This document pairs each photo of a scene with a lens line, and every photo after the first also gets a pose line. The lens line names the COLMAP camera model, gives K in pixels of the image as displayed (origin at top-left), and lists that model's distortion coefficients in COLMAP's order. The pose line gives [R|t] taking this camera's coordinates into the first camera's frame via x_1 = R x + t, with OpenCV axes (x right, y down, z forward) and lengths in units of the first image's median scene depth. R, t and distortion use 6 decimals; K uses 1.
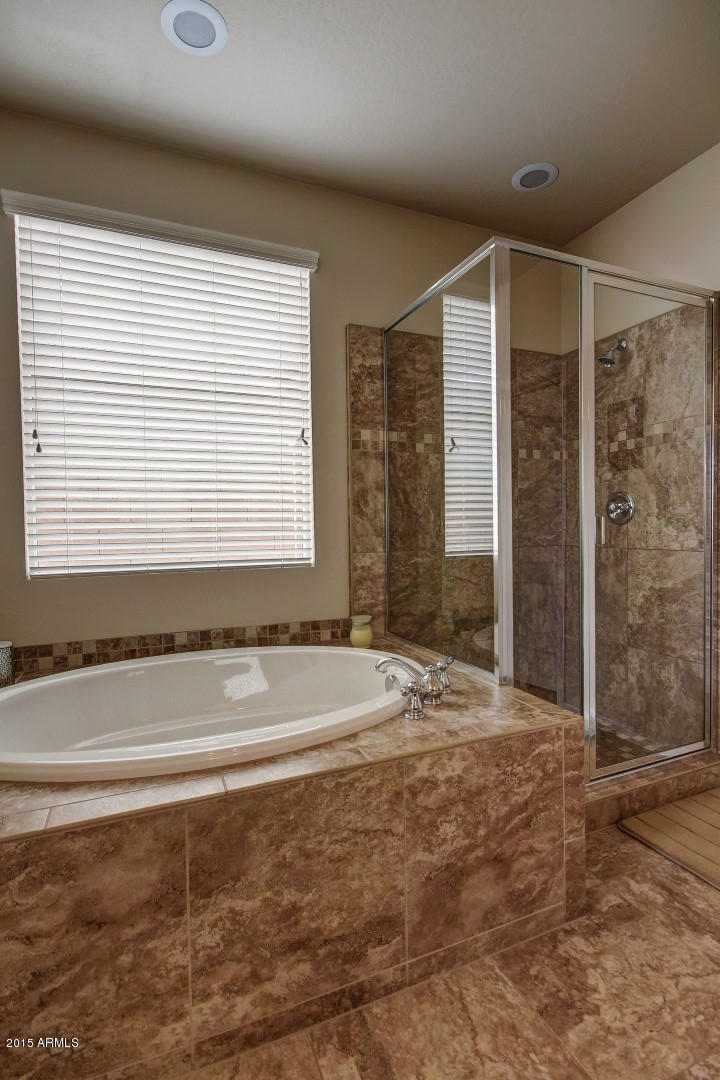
lens RADIAL K [[532.3, 0, 362.8], [0, 532.3, 538.2], [0, 0, 1]] dist [-0.001126, -0.007256]
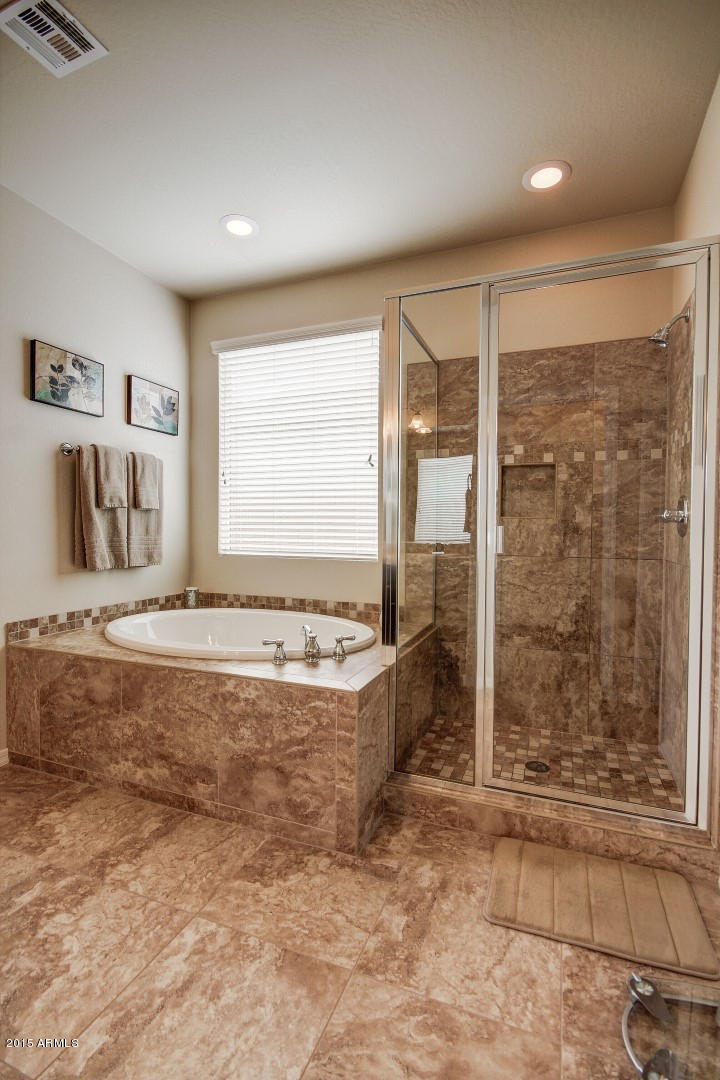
lens RADIAL K [[509.6, 0, 359.8], [0, 509.6, 537.0], [0, 0, 1]] dist [-0.003878, -0.002969]
pose [[0.703440, 0.033244, -0.709977, 1.326437], [-0.034677, 0.999321, 0.012435, -0.034022], [0.709908, 0.015872, 0.704115, 0.192833]]
